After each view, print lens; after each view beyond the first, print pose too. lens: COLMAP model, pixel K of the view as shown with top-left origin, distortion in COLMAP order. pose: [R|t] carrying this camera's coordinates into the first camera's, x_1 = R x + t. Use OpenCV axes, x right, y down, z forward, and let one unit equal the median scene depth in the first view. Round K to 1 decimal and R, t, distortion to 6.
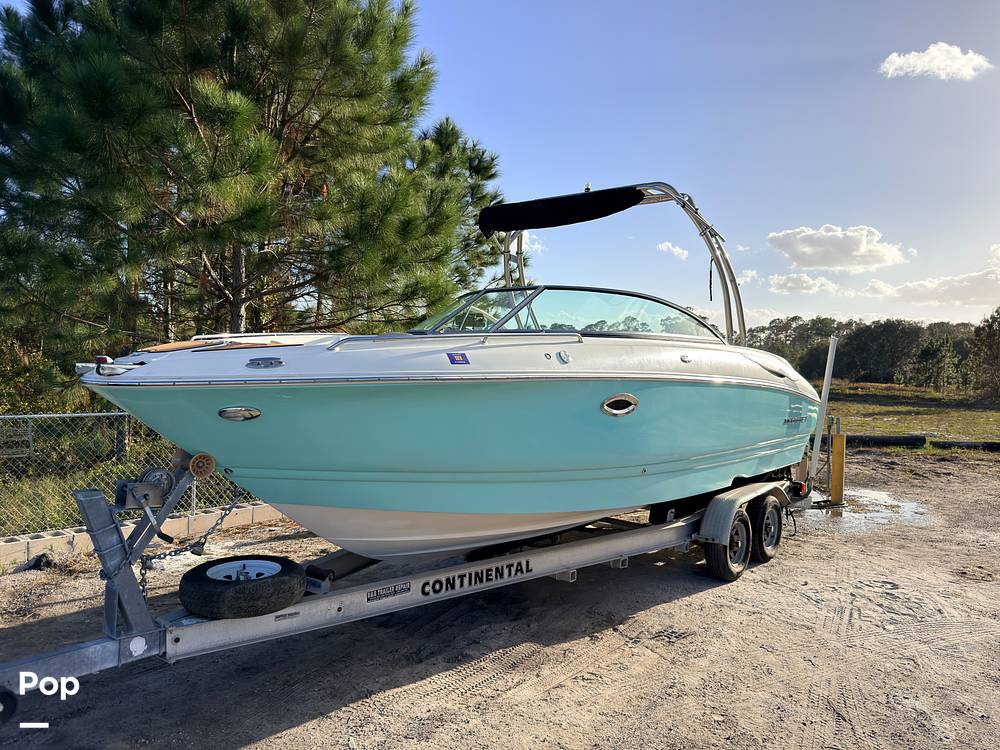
lens RADIAL K [[705.0, 0, 505.0], [0, 705.0, 372.1], [0, 0, 1]] dist [0.078071, -0.120626]
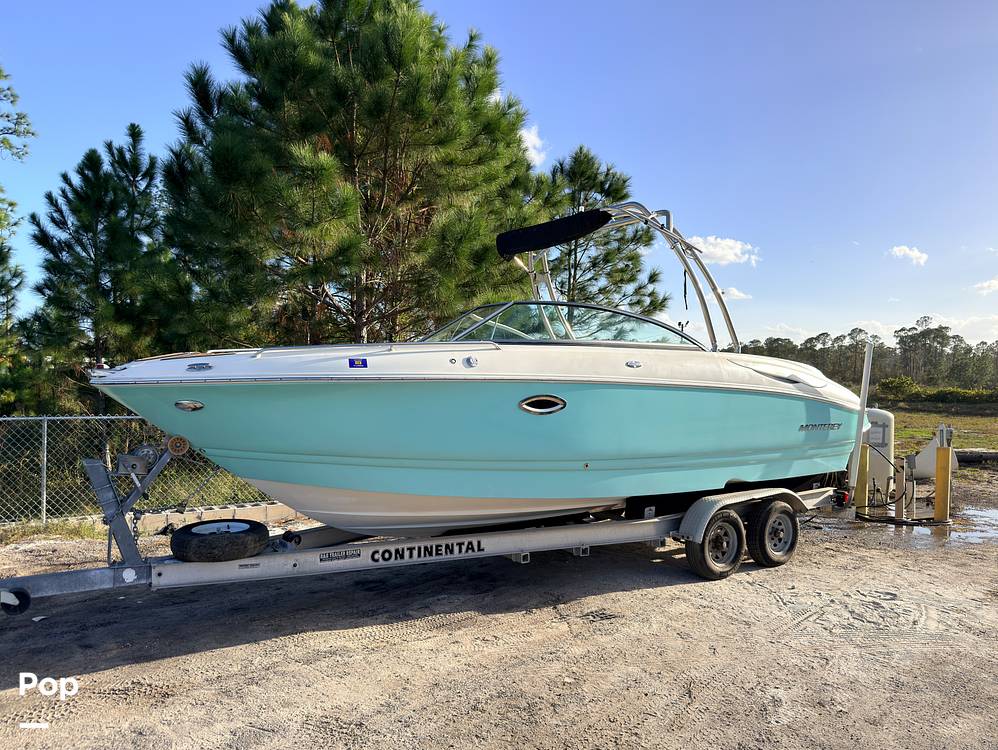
lens RADIAL K [[687.4, 0, 515.2], [0, 687.4, 368.7], [0, 0, 1]] dist [0.086684, -0.138919]
pose [[0.963846, -0.011035, -0.266231, 0.389109], [0.003476, 0.999578, -0.028848, 0.019699], [0.266437, 0.026880, 0.963477, -0.070313]]
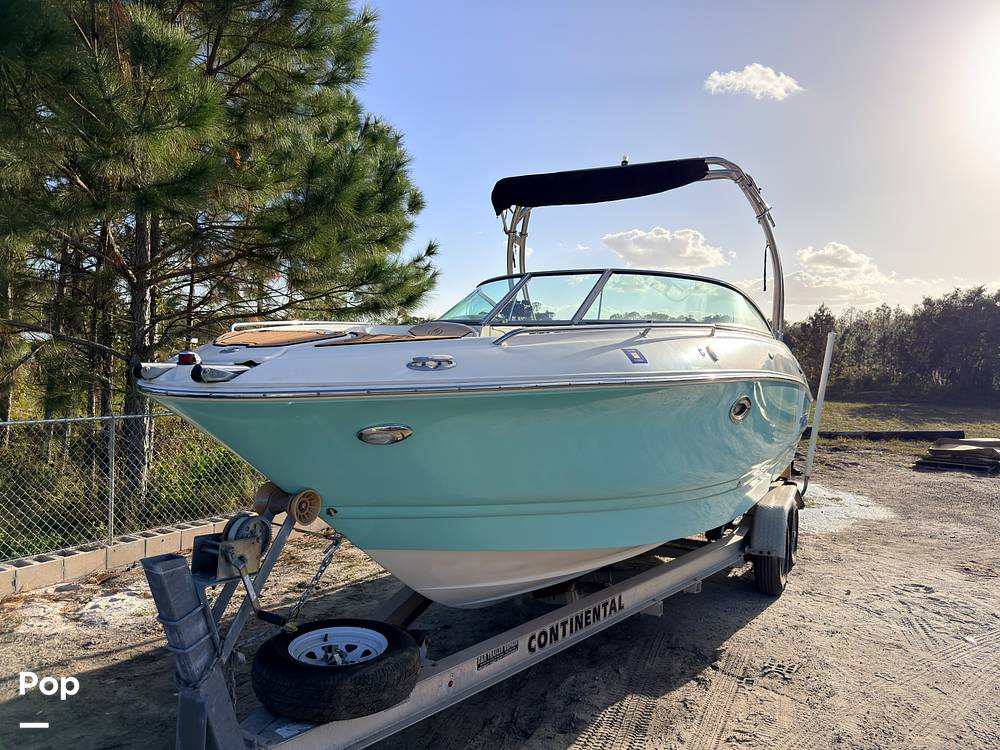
lens RADIAL K [[717.3, 0, 500.0], [0, 717.3, 375.0], [0, 0, 1]] dist [0.003859, -0.001373]
pose [[0.981594, -0.004181, 0.190934, -0.268891], [0.001738, 0.999915, 0.012958, -0.006941], [-0.190972, -0.012388, 0.981517, 0.195857]]
